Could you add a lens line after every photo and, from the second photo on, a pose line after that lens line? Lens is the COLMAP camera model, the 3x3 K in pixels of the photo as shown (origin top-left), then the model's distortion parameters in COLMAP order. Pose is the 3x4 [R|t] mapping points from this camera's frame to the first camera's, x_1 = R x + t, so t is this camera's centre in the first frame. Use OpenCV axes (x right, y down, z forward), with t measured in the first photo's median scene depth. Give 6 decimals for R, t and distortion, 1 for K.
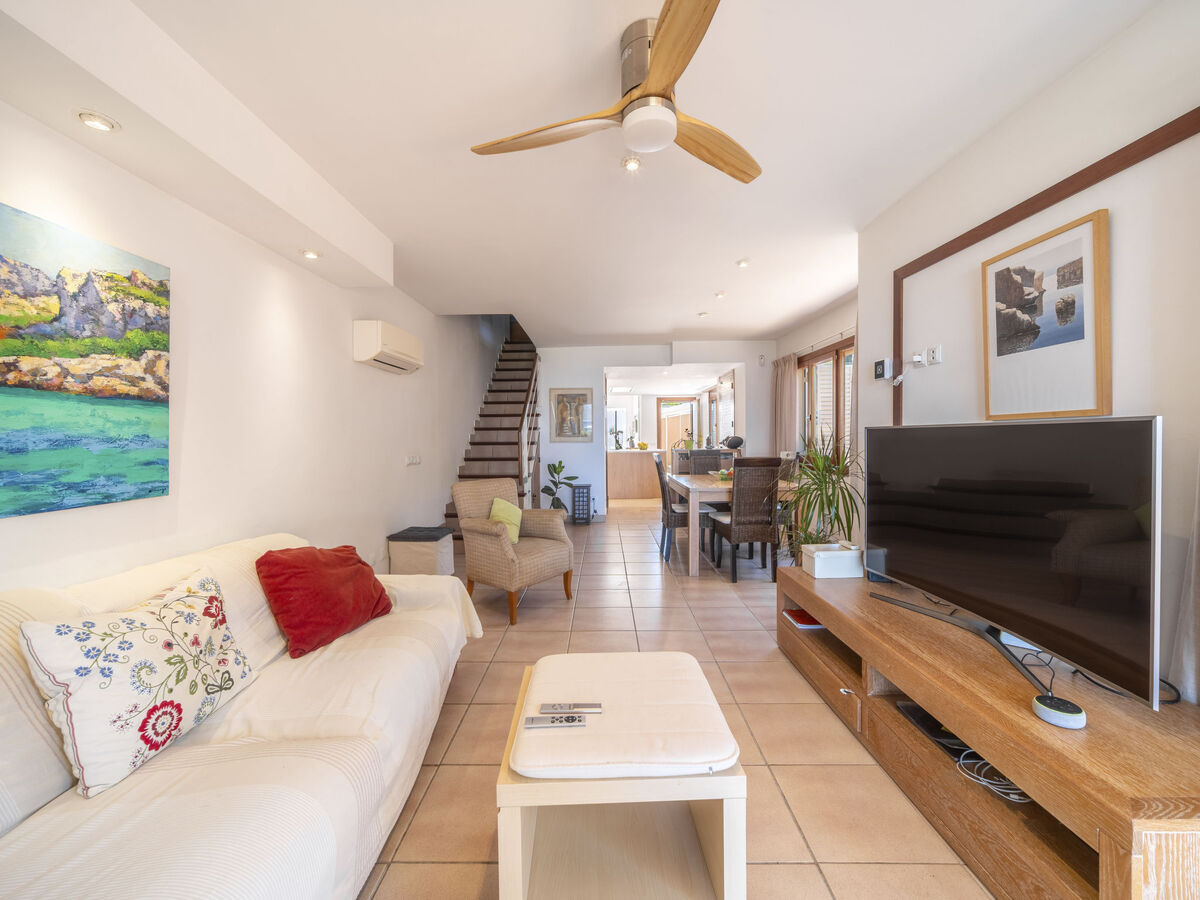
lens RADIAL K [[479.2, 0, 596.4], [0, 479.2, 446.1], [0, 0, 1]] dist [0.000345, -0.000044]
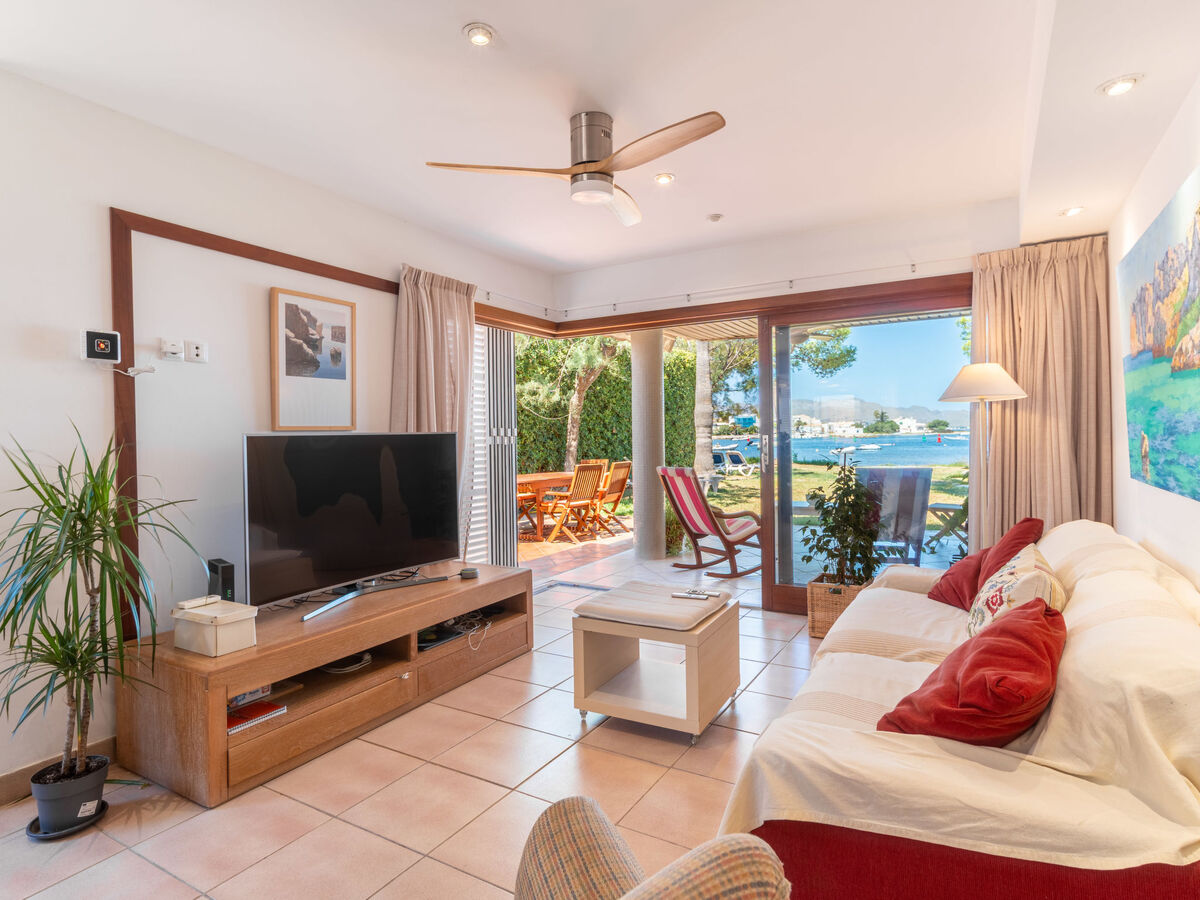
lens RADIAL K [[644.6, 0, 594.0], [0, 644.6, 442.7], [0, 0, 1]] dist [0.003243, -0.000257]
pose [[-0.862531, 0.020351, 0.505594, -0.628626], [0.037251, 0.999033, 0.023337, -0.037136], [-0.504631, 0.038963, -0.862456, 2.128989]]
